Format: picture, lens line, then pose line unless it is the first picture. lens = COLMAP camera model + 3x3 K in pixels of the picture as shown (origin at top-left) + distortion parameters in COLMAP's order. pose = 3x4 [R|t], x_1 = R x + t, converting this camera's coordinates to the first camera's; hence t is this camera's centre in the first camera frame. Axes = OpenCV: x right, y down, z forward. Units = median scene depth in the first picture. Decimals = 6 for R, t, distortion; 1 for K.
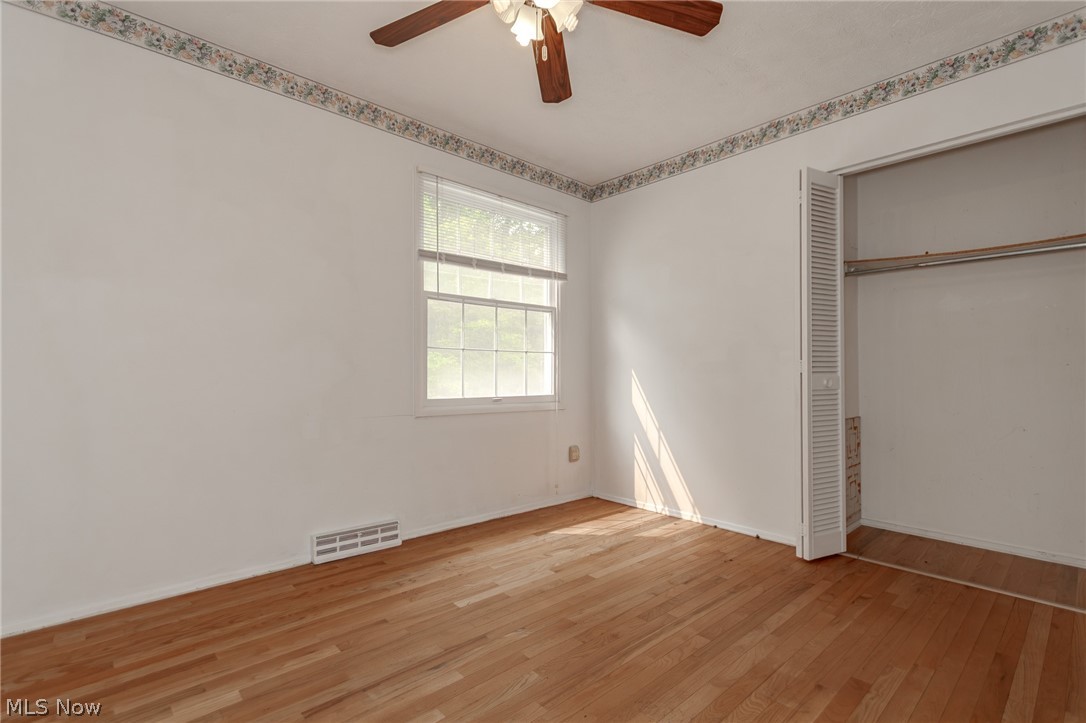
lens RADIAL K [[500.8, 0, 538.4], [0, 500.8, 369.1], [0, 0, 1]] dist [0.008163, -0.007414]
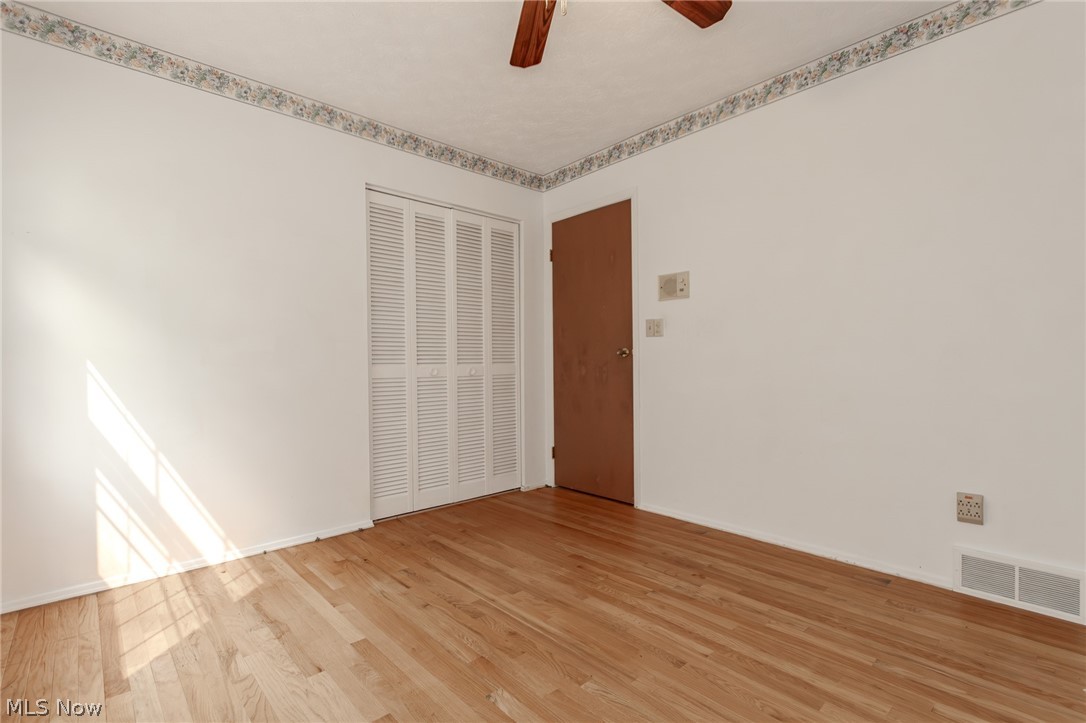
lens RADIAL K [[500.8, 0, 550.0], [0, 500.8, 361.7], [0, 0, 1]] dist [0.008163, -0.007414]
pose [[-0.012289, -0.001084, 0.999924, -0.517773], [0.000678, 0.999999, 0.001092, 0.001470], [-0.999924, 0.000692, -0.012289, 0.590763]]
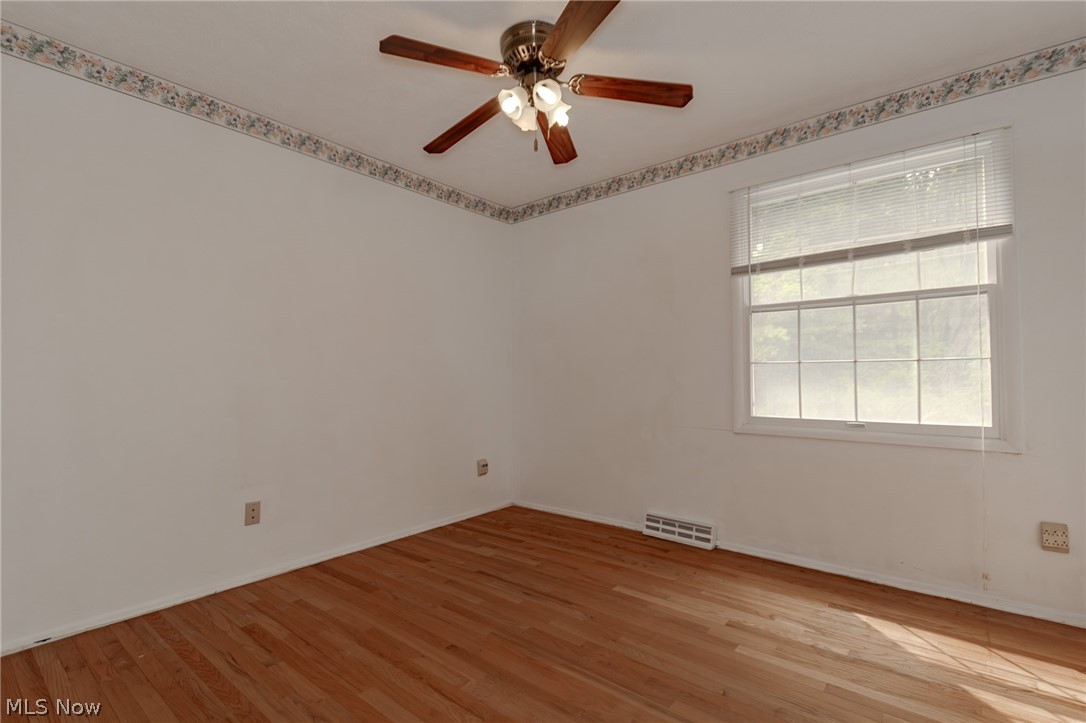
lens RADIAL K [[500.8, 0, 542.6], [0, 500.8, 368.9], [0, 0, 1]] dist [0.008163, -0.007414]
pose [[0.144642, -0.021035, -0.989260, 0.709510], [0.012896, 0.999729, -0.019372, -0.019179], [0.989400, -0.009956, 0.144874, 0.470196]]
